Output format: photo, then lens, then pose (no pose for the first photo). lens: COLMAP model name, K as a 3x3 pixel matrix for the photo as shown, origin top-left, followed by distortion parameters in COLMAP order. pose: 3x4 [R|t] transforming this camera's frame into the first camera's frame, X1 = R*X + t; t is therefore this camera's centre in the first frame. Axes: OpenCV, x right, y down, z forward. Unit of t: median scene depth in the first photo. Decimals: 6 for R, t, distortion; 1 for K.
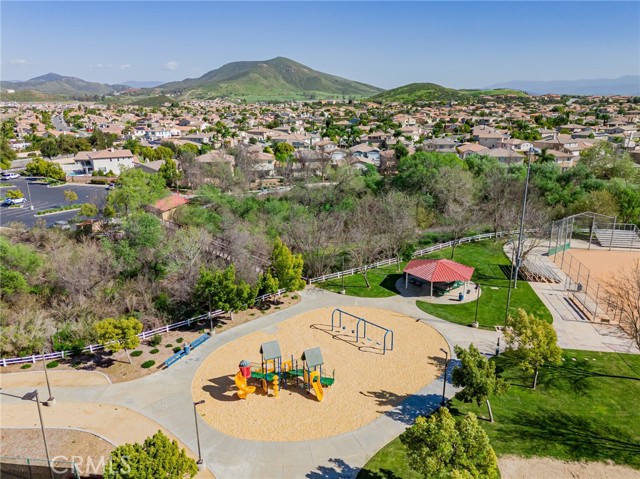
lens RADIAL K [[469.1, 0, 318.7], [0, 469.1, 242.9], [0, 0, 1]] dist [0.074646, -0.068684]
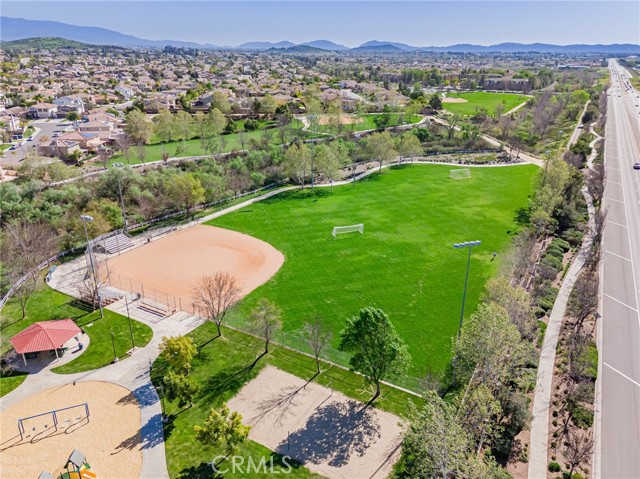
lens RADIAL K [[469.1, 0, 318.7], [0, 469.1, 242.9], [0, 0, 1]] dist [0.074646, -0.068684]
pose [[0.364845, -0.344964, 0.864805, -0.468219], [0.251657, 0.930796, 0.265118, -0.319208], [-0.896413, 0.120907, 0.426409, -0.120490]]
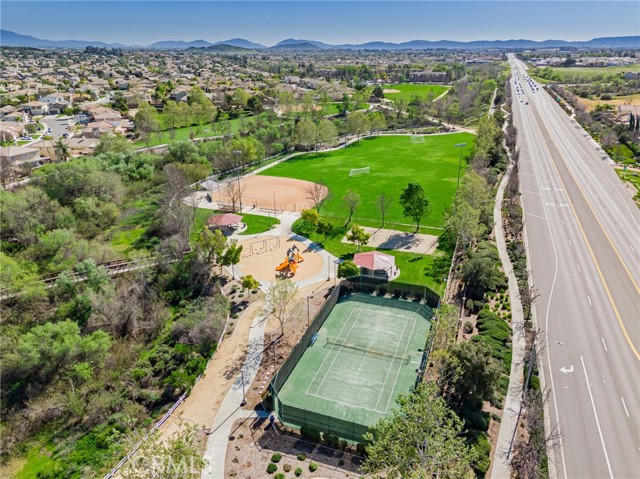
lens RADIAL K [[469.1, 0, 318.7], [0, 469.1, 242.9], [0, 0, 1]] dist [0.074646, -0.068684]
pose [[0.208604, -0.369037, 0.905702, -1.625937], [0.278247, 0.910199, 0.306782, -0.381901], [-0.937583, 0.188013, 0.292555, 0.082275]]
